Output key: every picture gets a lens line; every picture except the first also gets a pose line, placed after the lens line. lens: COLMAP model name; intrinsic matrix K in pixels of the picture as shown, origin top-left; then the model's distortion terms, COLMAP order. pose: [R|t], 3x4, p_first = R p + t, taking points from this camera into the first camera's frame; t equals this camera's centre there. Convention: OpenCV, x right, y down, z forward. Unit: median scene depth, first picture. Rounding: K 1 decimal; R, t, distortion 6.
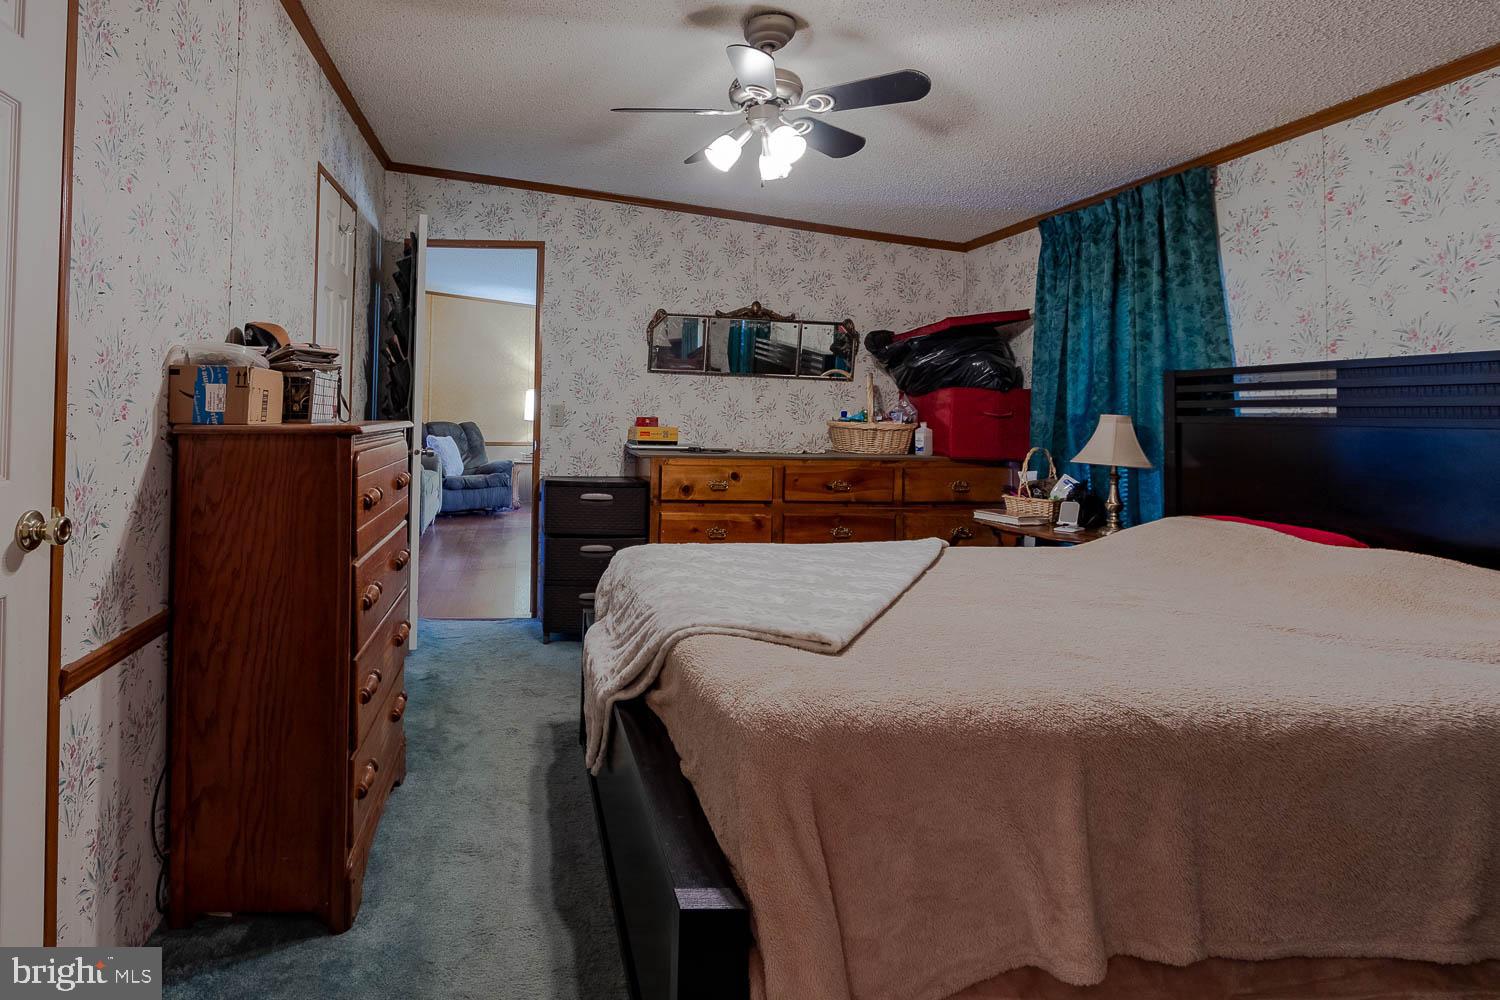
lens RADIAL K [[726.5, 0, 750.0], [0, 726.5, 500.0], [0, 0, 1]] dist [-0.001483, 0.000212]
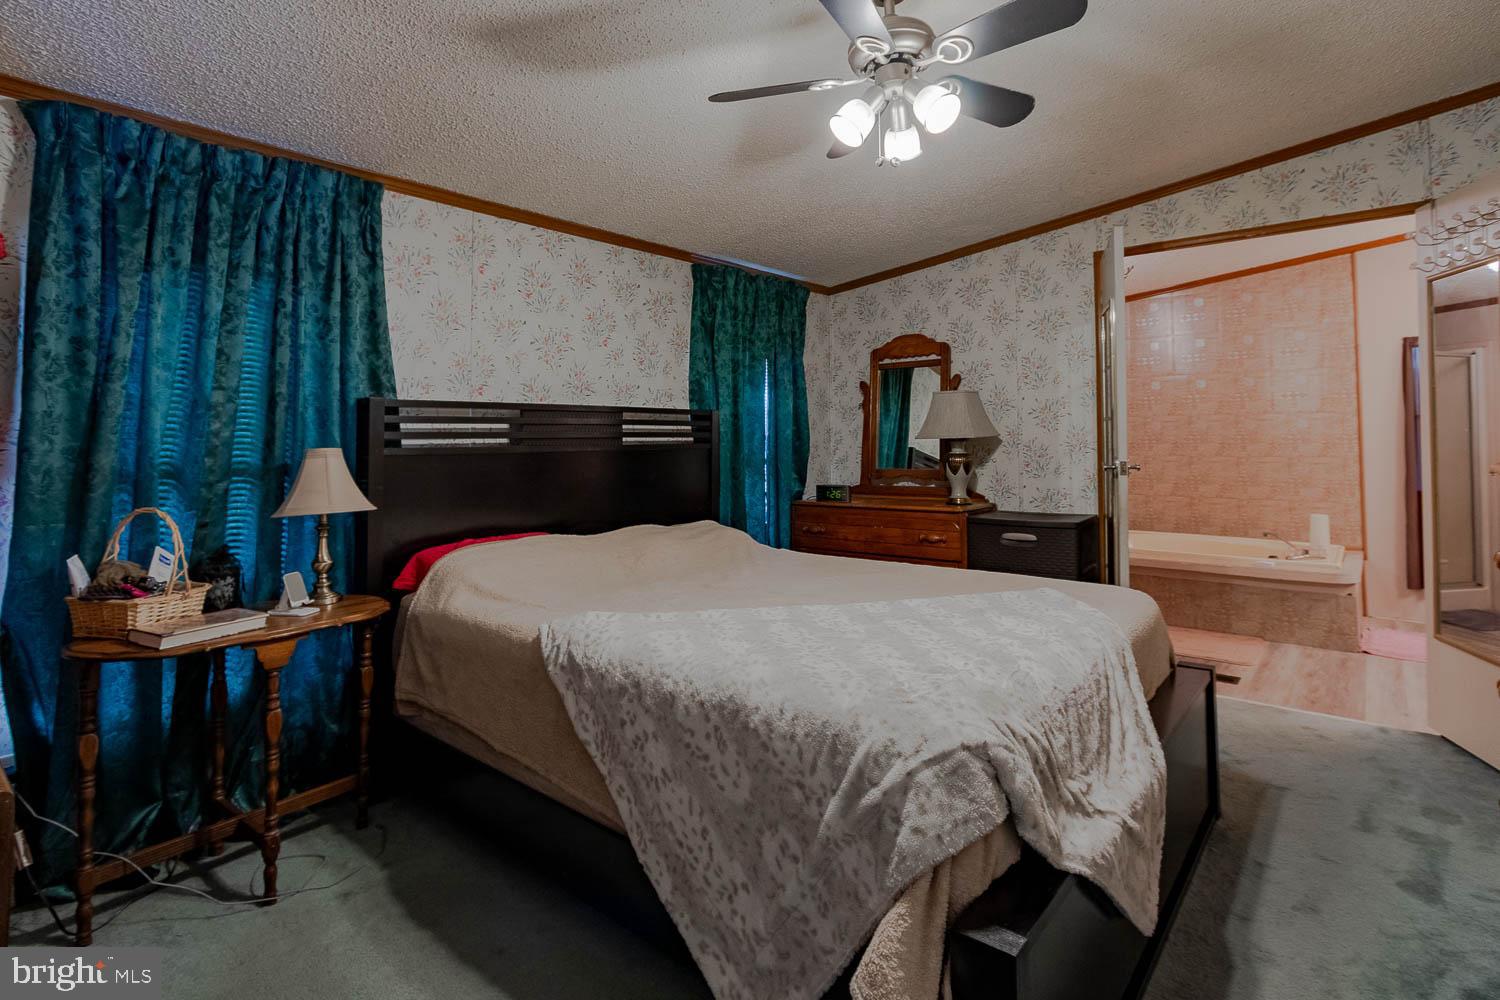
lens RADIAL K [[726.5, 0, 750.0], [0, 726.5, 500.0], [0, 0, 1]] dist [-0.001483, 0.000212]
pose [[-0.531082, -0.062738, 0.844994, -0.505724], [0.119767, 0.981684, 0.148161, -0.156210], [-0.838813, 0.179888, -0.513841, 1.288433]]
